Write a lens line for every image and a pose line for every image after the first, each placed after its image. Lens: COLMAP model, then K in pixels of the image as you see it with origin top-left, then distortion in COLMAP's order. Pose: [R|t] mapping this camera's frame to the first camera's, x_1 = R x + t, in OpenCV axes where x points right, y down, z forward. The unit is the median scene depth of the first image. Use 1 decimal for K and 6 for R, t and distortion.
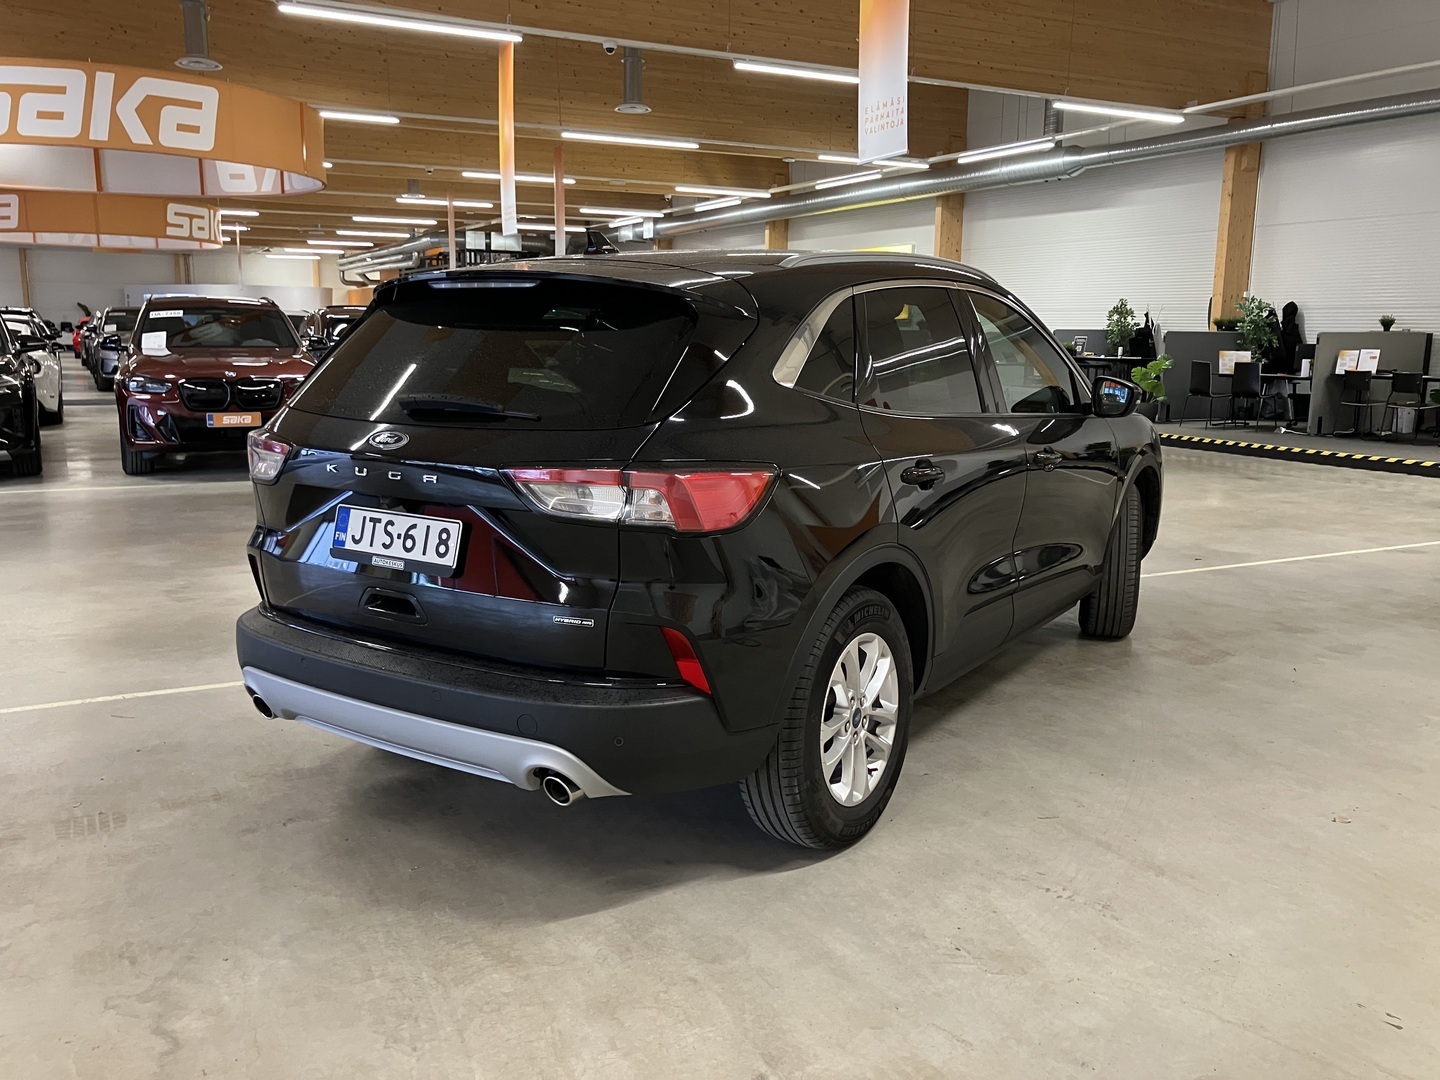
lens RADIAL K [[1161.0, 0, 720.0], [0, 1161.0, 540.0], [0, 0, 1]] dist [0.007380, 0.004918]
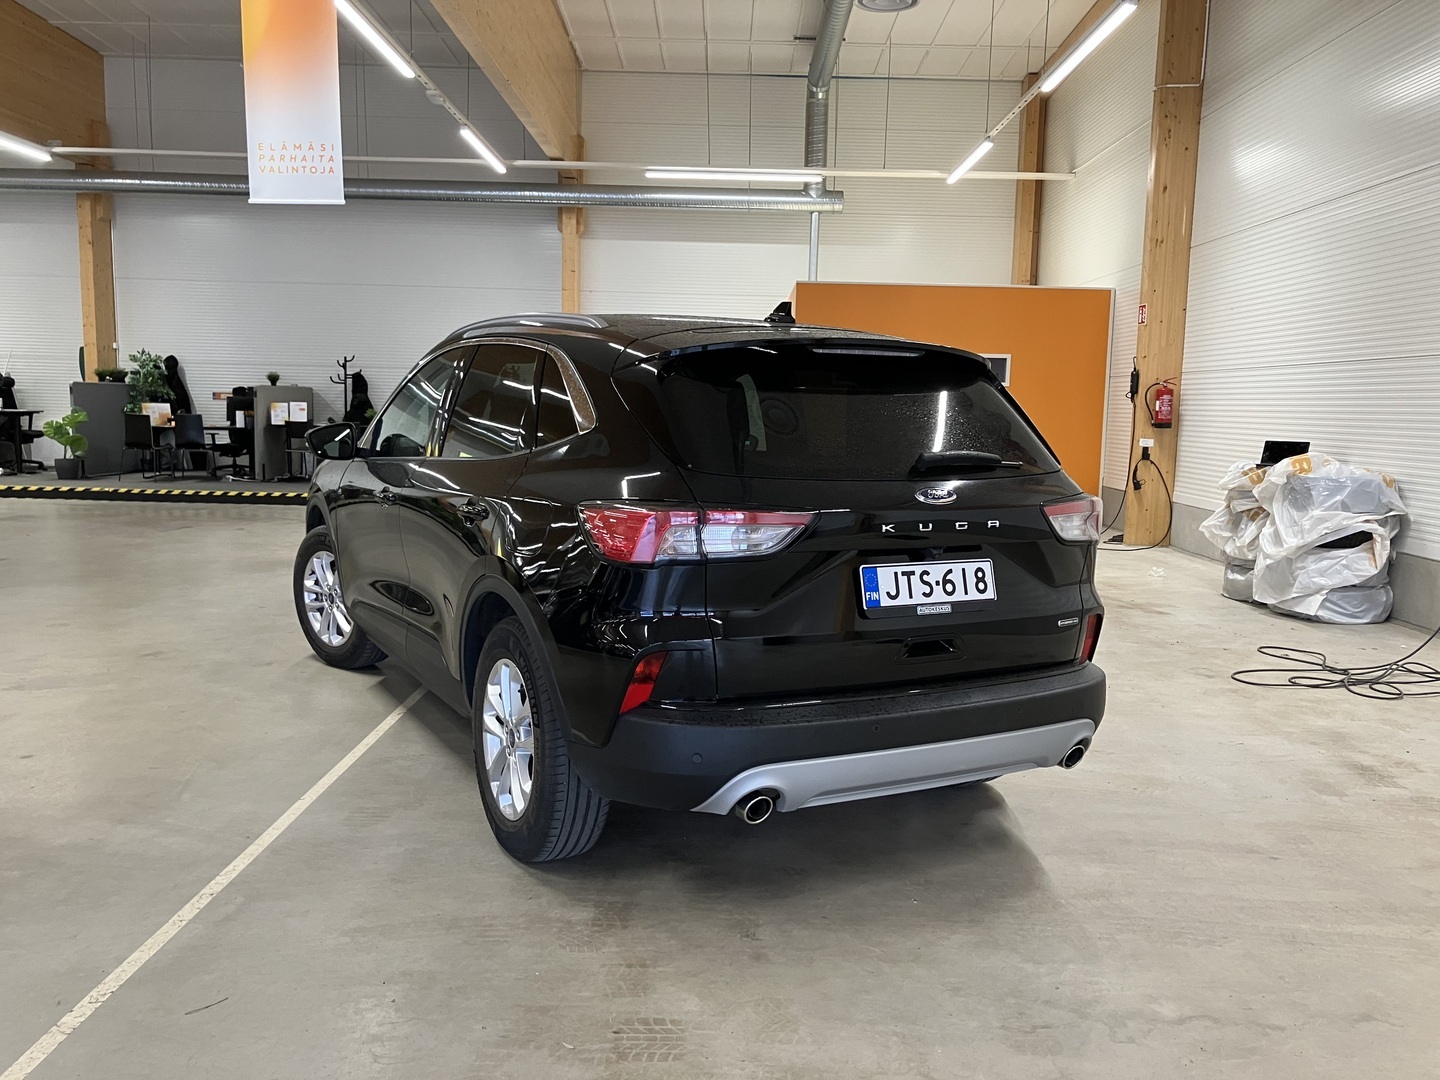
lens RADIAL K [[1174.3, 0, 720.0], [0, 1174.3, 540.0], [0, 0, 1]] dist [0.001381, 0.001891]
pose [[0.468170, -0.099865, 0.877977, -1.304777], [0.137656, 0.989705, 0.039170, -0.111811], [-0.872850, 0.102521, 0.477098, 0.640430]]
